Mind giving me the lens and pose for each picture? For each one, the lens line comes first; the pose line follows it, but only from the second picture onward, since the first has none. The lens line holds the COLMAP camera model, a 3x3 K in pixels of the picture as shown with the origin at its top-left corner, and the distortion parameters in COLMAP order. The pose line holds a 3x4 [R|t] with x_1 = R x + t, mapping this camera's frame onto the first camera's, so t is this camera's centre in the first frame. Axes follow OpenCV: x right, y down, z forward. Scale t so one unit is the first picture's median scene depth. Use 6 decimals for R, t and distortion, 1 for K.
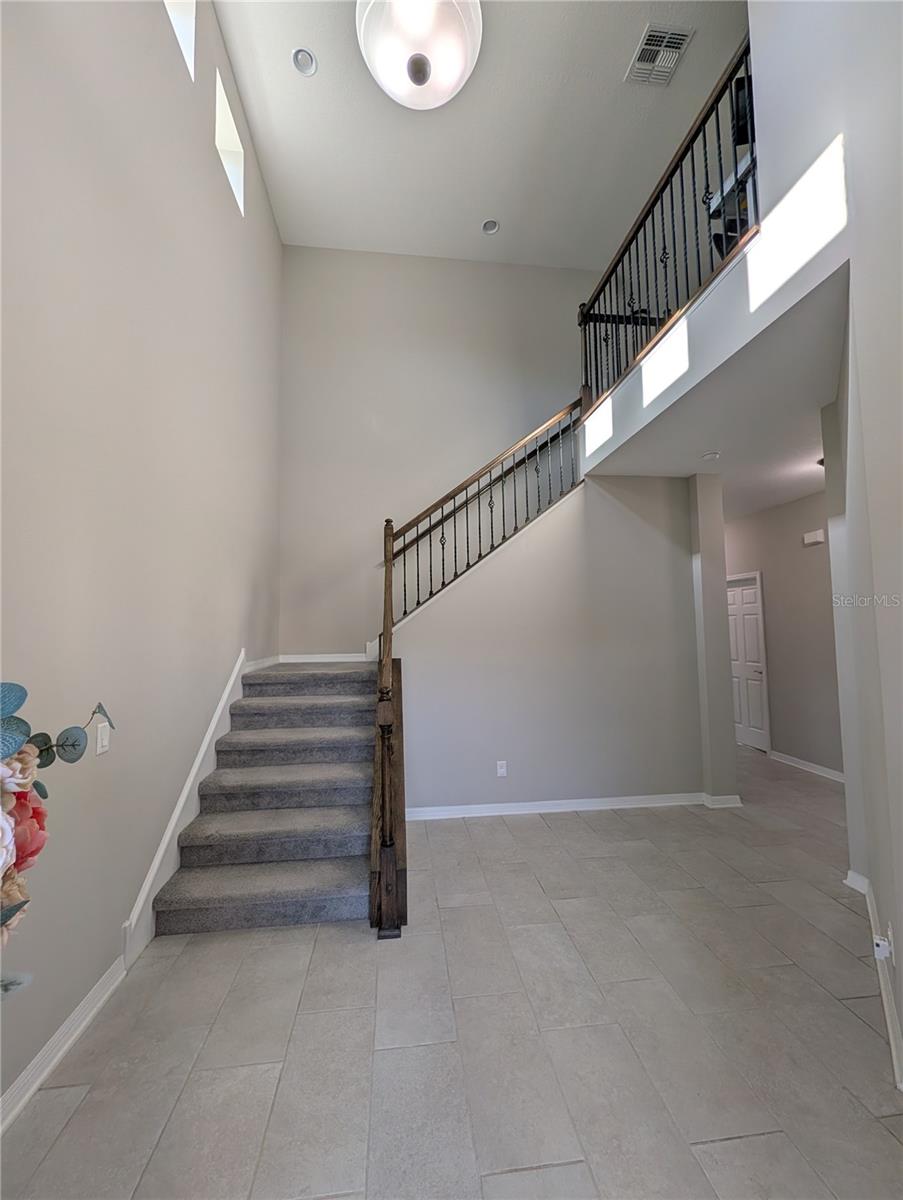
lens RADIAL K [[465.1, 0, 451.5], [0, 465.1, 600.0], [0, 0, 1]] dist [-0.009388, 0.000229]
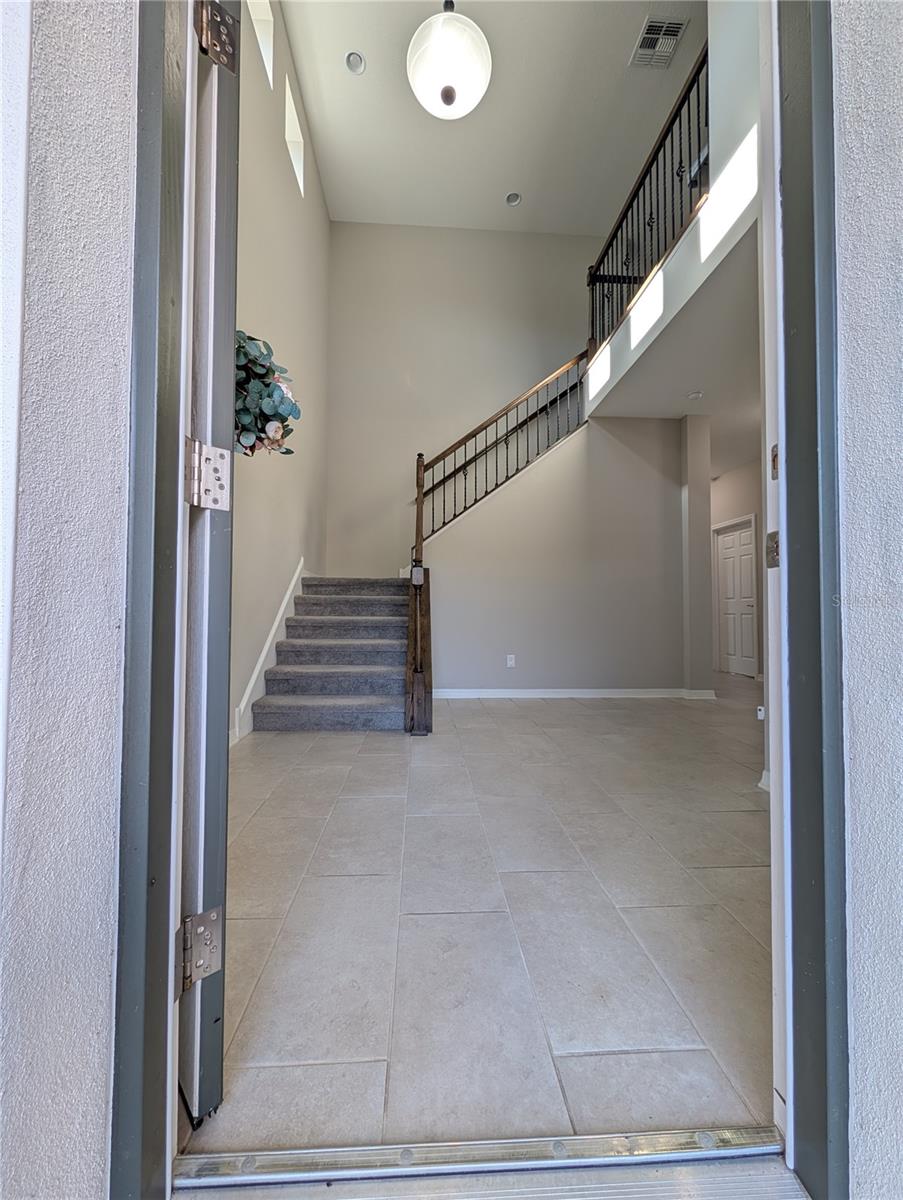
lens RADIAL K [[465.1, 0, 451.5], [0, 465.1, 600.0], [0, 0, 1]] dist [-0.009388, 0.000229]
pose [[0.998263, 0.016317, -0.056615, 0.019166], [-0.014193, 0.999187, 0.037722, 0.160739], [0.057185, -0.036853, 0.997683, -0.209468]]
